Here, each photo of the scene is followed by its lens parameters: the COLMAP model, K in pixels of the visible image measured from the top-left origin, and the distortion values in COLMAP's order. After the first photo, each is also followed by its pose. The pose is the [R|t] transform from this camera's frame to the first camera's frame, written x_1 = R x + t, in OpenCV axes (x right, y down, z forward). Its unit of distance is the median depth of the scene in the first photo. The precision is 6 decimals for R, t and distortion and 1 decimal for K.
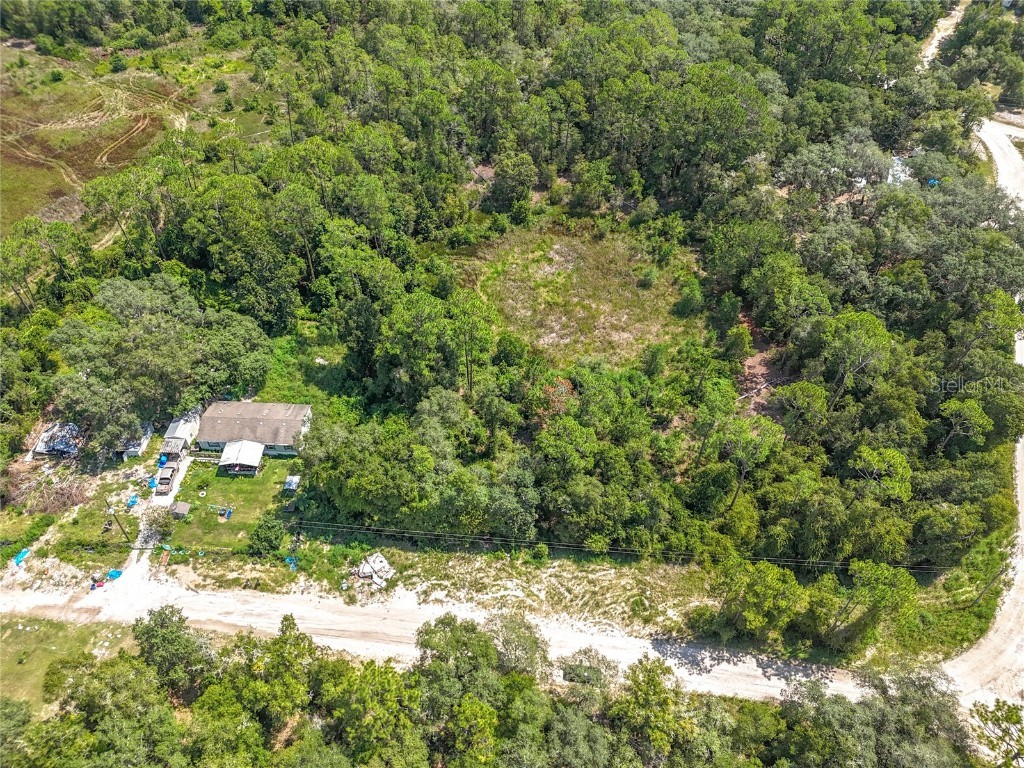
lens RADIAL K [[749.7, 0, 512.0], [0, 749.7, 384.0], [0, 0, 1]] dist [0.073925, -0.074134]
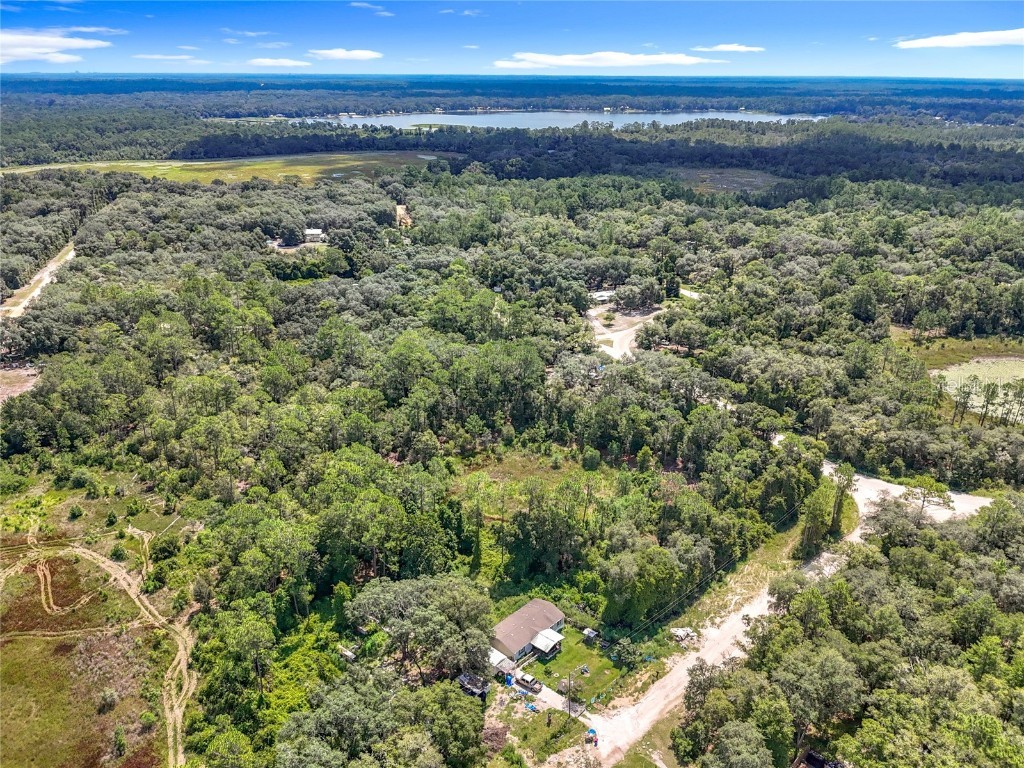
lens RADIAL K [[769.6, 0, 512.0], [0, 769.6, 384.0], [0, 0, 1]] dist [0.084438, -0.185346]
pose [[0.648869, -0.296795, 0.700630, -1.307742], [0.555877, 0.813669, -0.170129, -0.080329], [-0.519587, 0.499855, 0.692946, -0.136673]]
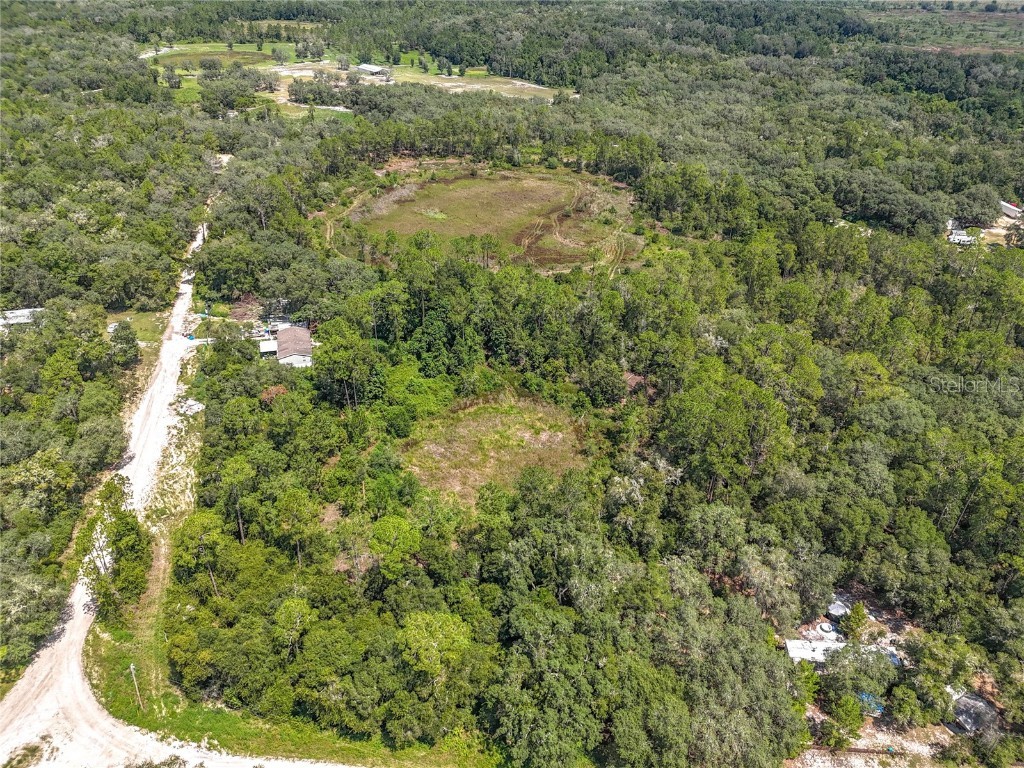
lens RADIAL K [[765.4, 0, 523.7], [0, 765.4, 379.8], [0, 0, 1]] dist [0.072735, -0.077711]
pose [[0.309994, 0.476314, -0.822817, 1.409359], [-0.704701, 0.696064, 0.137445, -0.543464], [0.638201, 0.537233, 0.551435, 0.477592]]
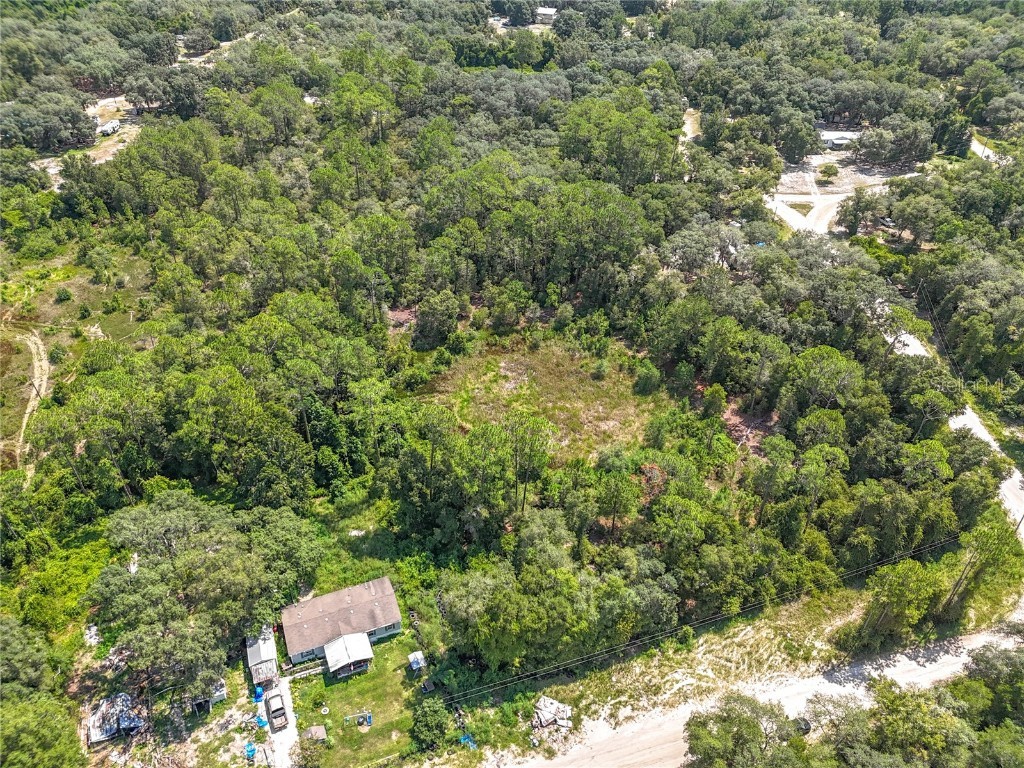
lens RADIAL K [[749.7, 0, 512.0], [0, 749.7, 384.0], [0, 0, 1]] dist [0.073925, -0.074134]
pose [[0.910737, -0.246854, 0.331092, -0.431236], [0.299372, 0.946871, -0.117521, -0.047364], [-0.284491, 0.206150, 0.936251, 0.038665]]
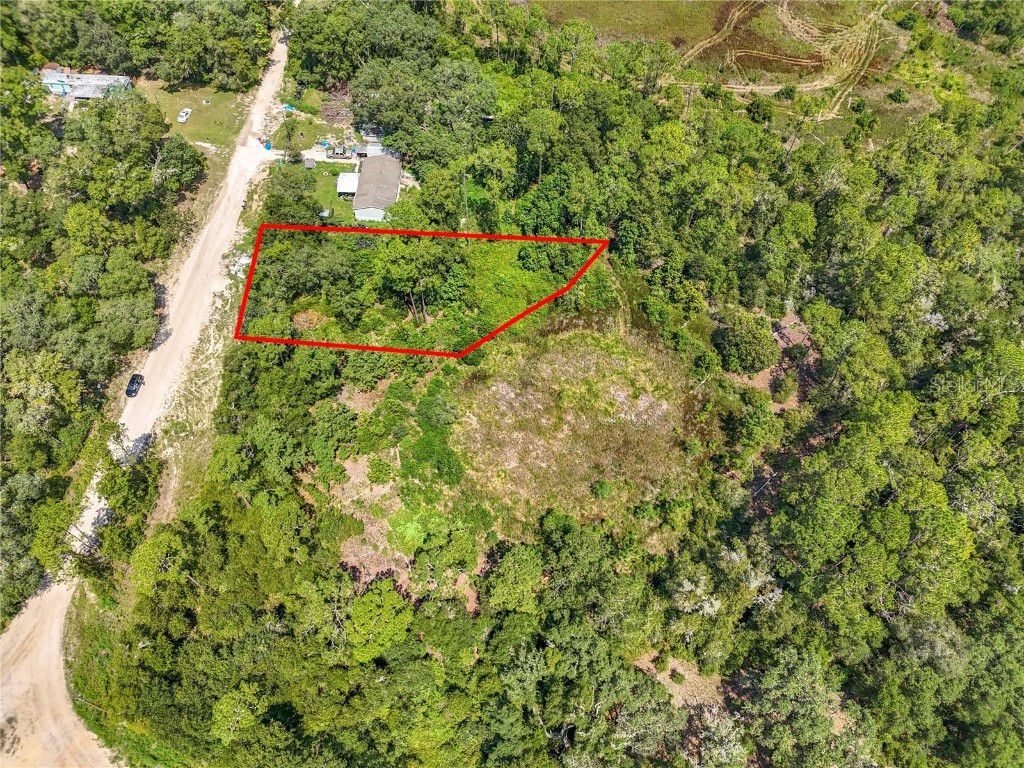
lens RADIAL K [[749.7, 0, 512.0], [0, 749.7, 384.0], [0, 0, 1]] dist [0.073925, -0.074134]
pose [[-0.000659, 0.826689, -0.562658, 0.794111], [-0.736038, 0.380485, 0.559892, -0.828946], [0.676940, 0.414506, 0.608224, 0.549302]]
